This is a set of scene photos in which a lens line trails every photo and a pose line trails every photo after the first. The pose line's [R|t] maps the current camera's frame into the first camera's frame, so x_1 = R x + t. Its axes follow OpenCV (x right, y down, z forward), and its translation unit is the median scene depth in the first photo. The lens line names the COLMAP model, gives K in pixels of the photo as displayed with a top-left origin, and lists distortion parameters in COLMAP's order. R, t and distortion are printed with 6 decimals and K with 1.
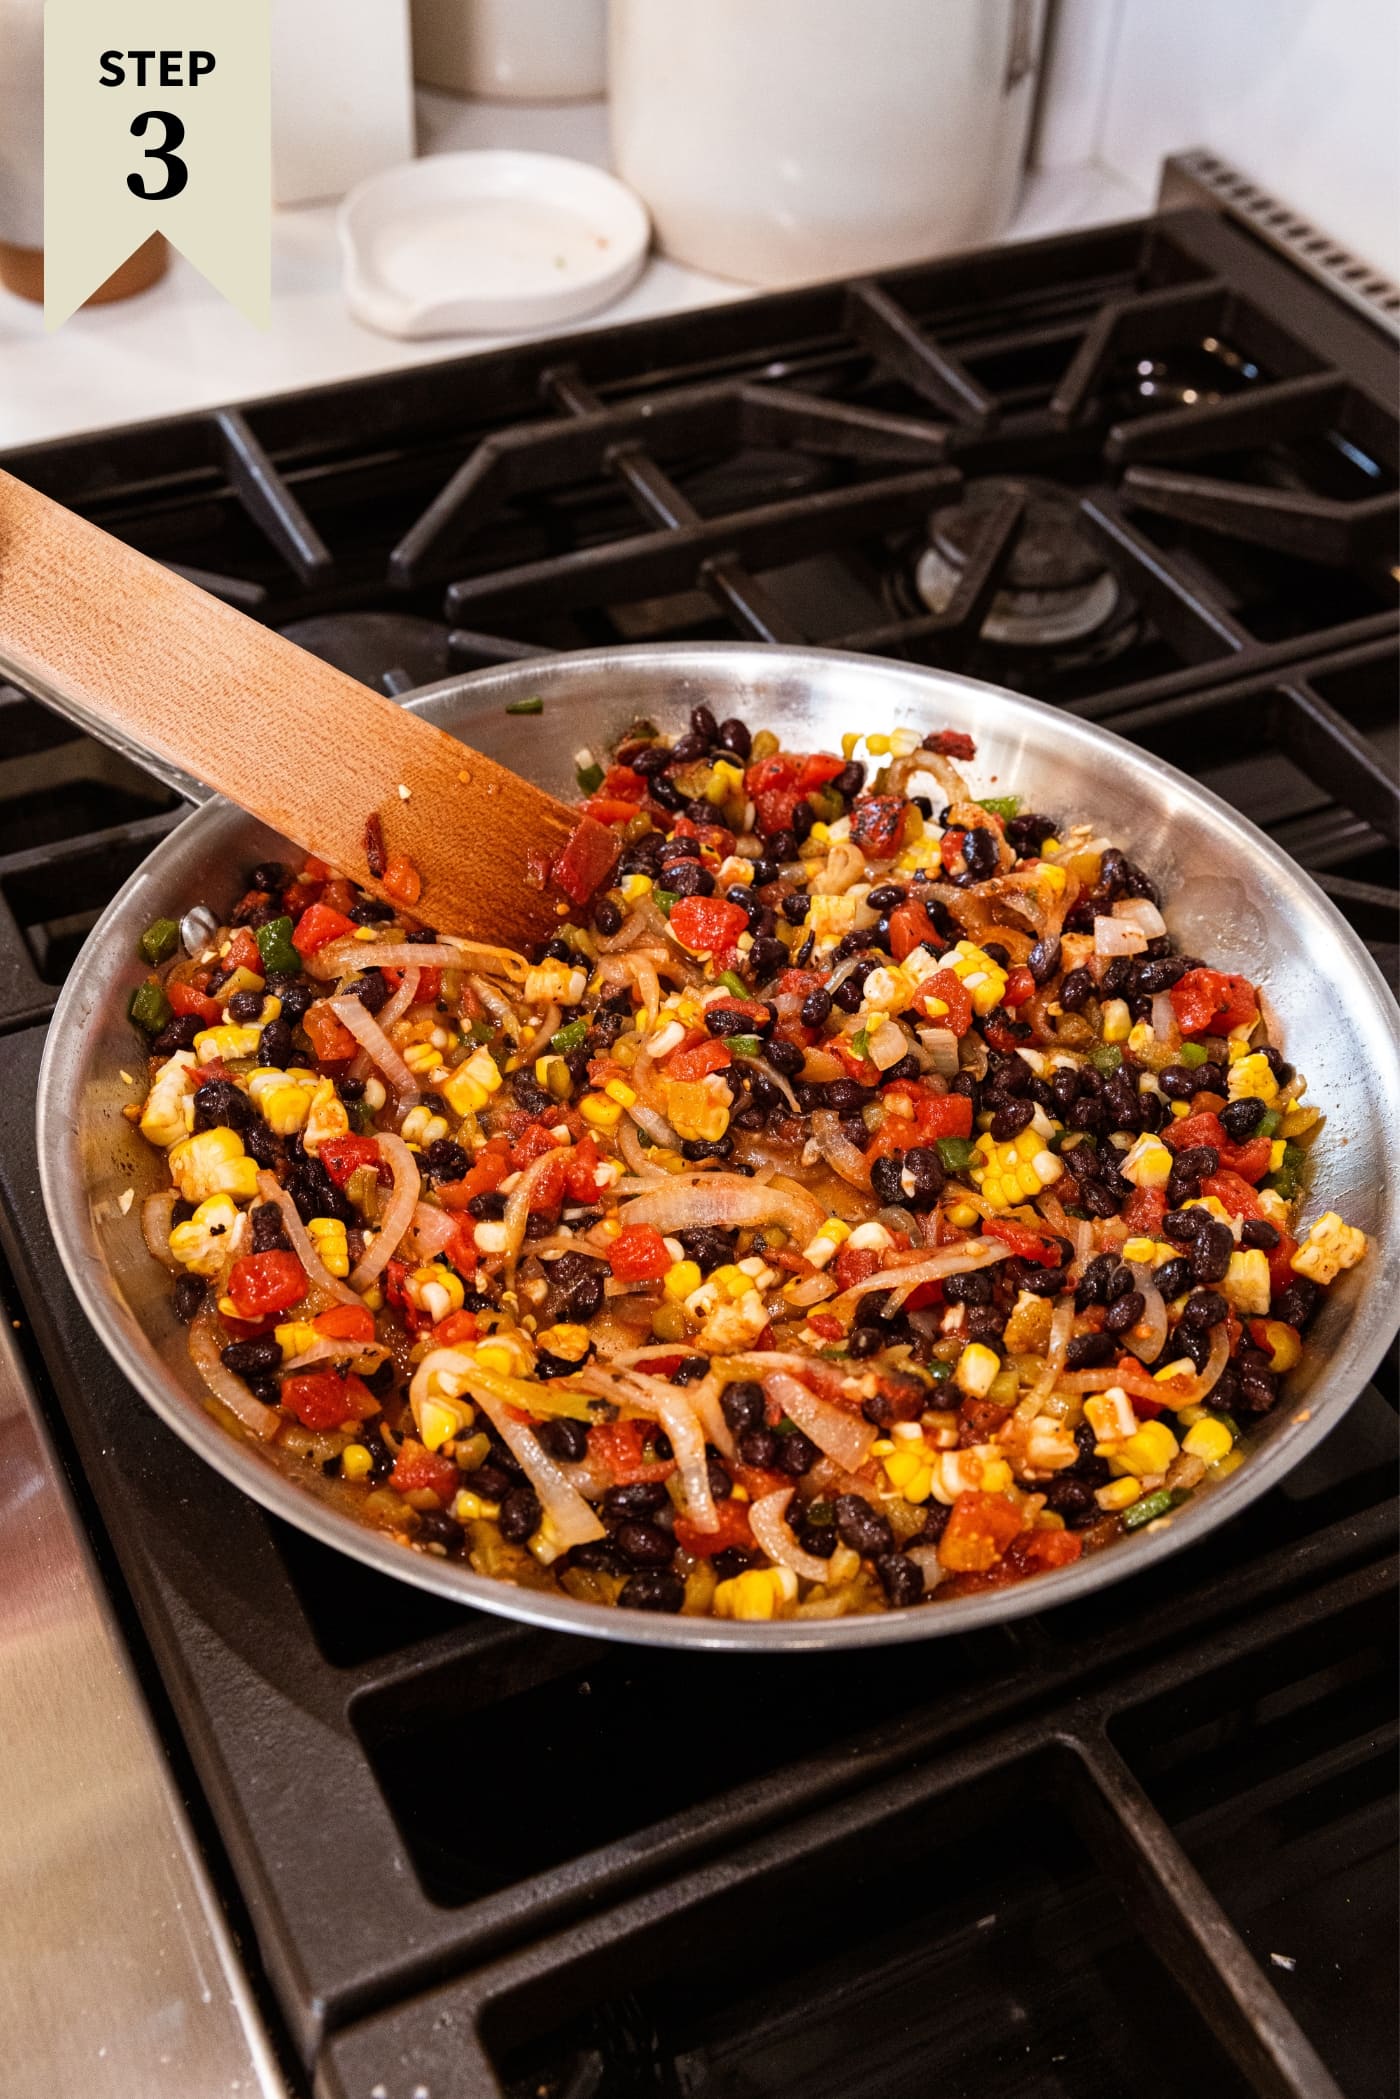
lens RADIAL K [[2362.7, 0, 691.4], [0, 2362.7, 1000.9], [0, 0, 1]] dist [-0.001303, 0.015681]
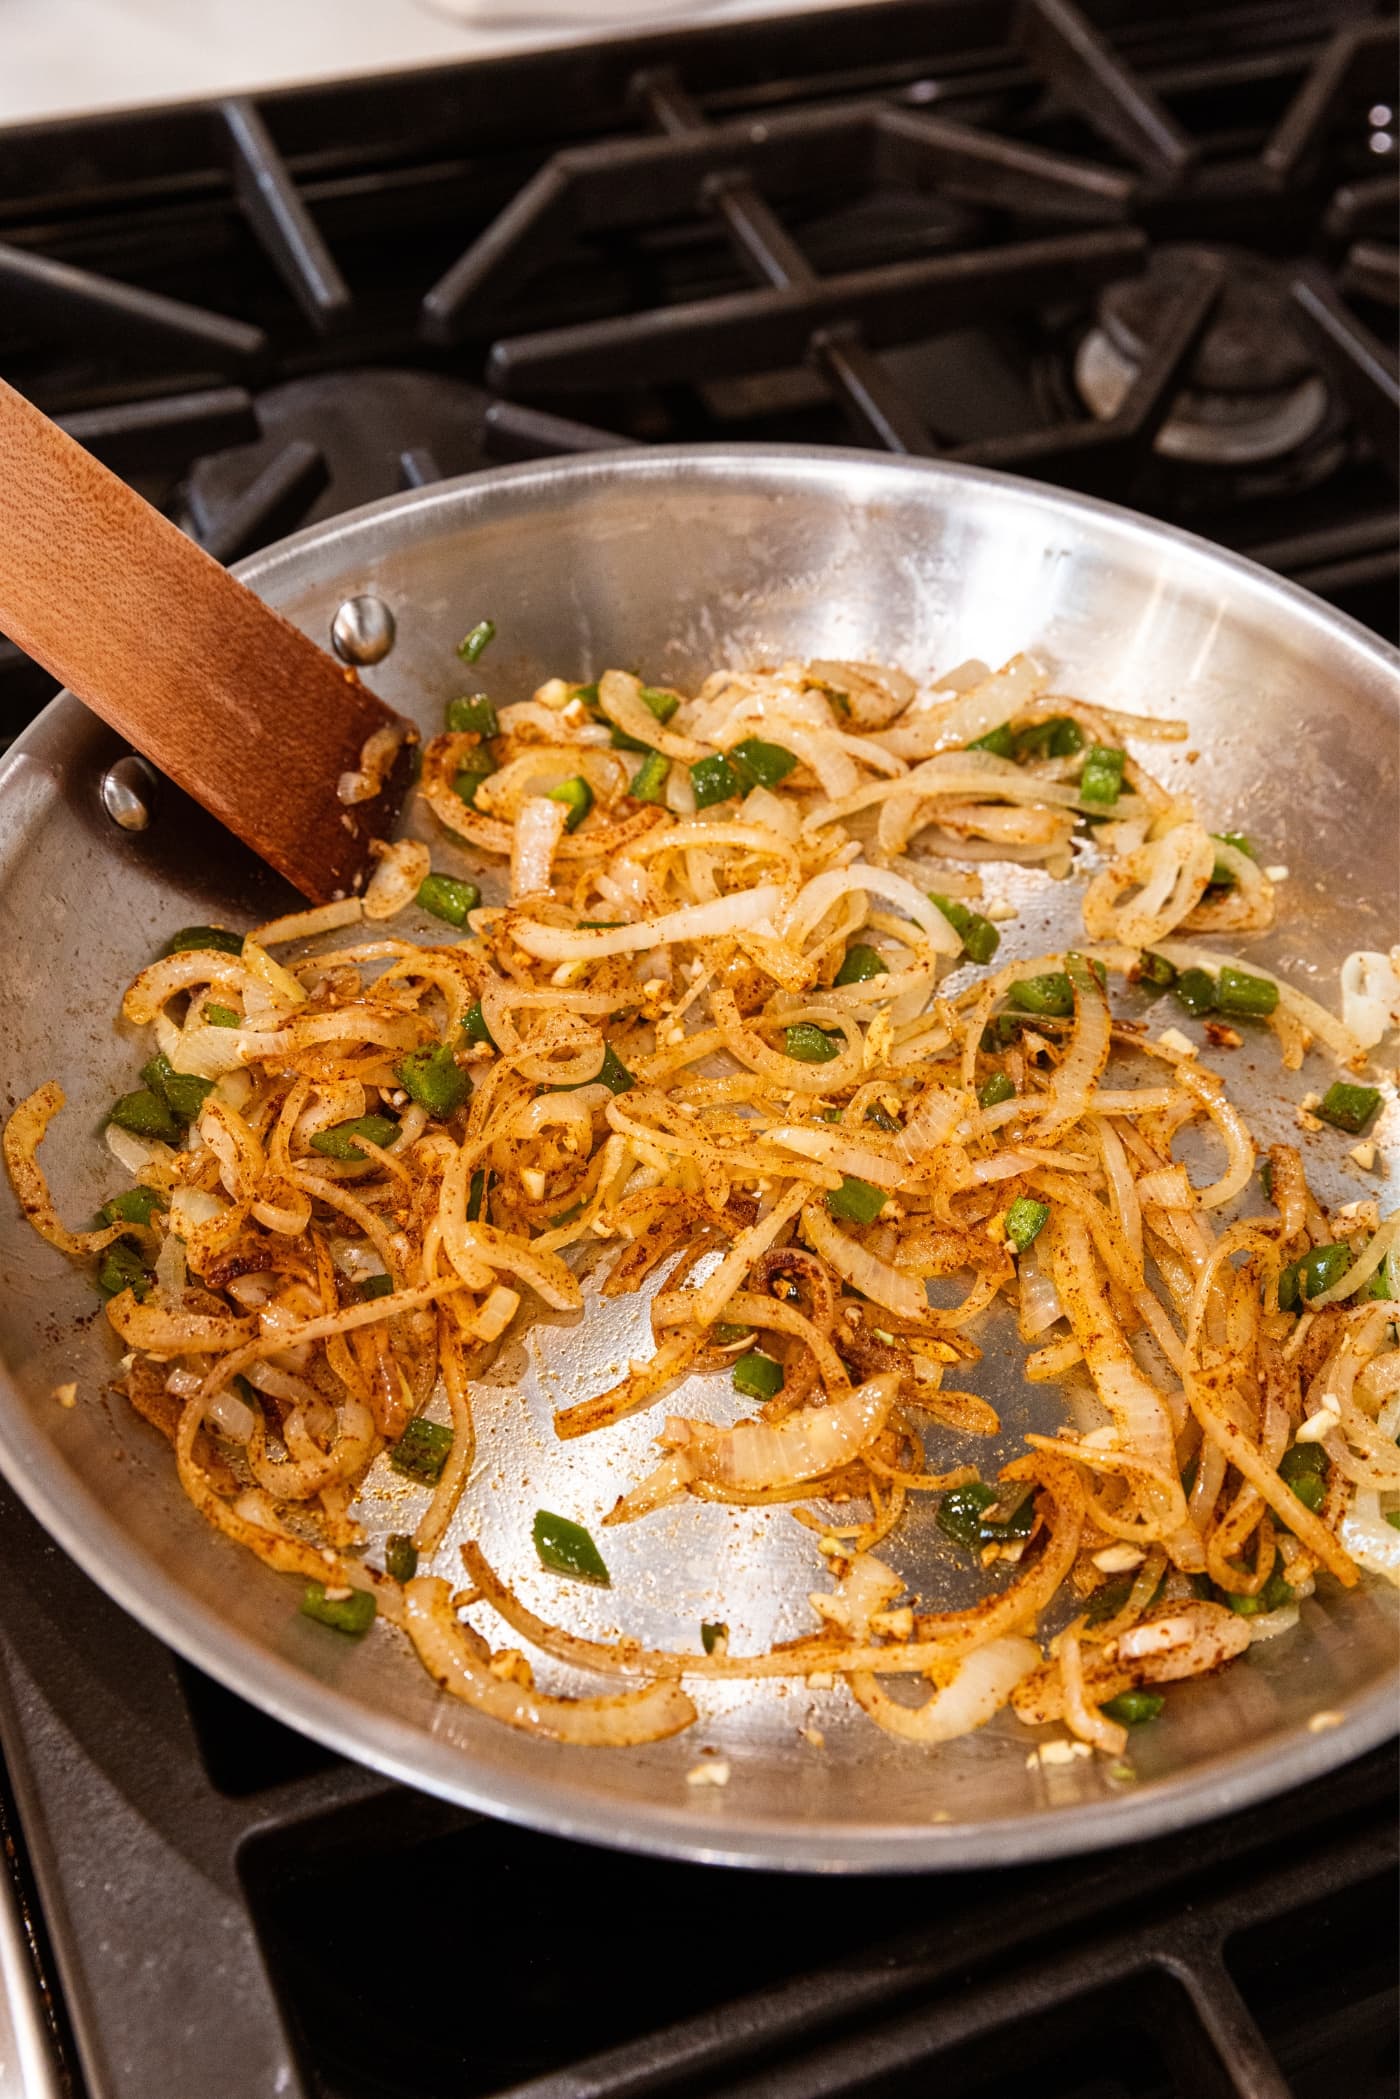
lens RADIAL K [[2520.1, 0, 700.0], [0, 2520.1, 1049.5], [0, 0, 1]] dist [0.003198, 0.028393]
pose [[0.997241, 0.070365, -0.023657, 0.003426], [-0.067506, 0.992141, 0.105355, -0.031764], [0.030884, -0.103467, 0.994153, 0.122478]]
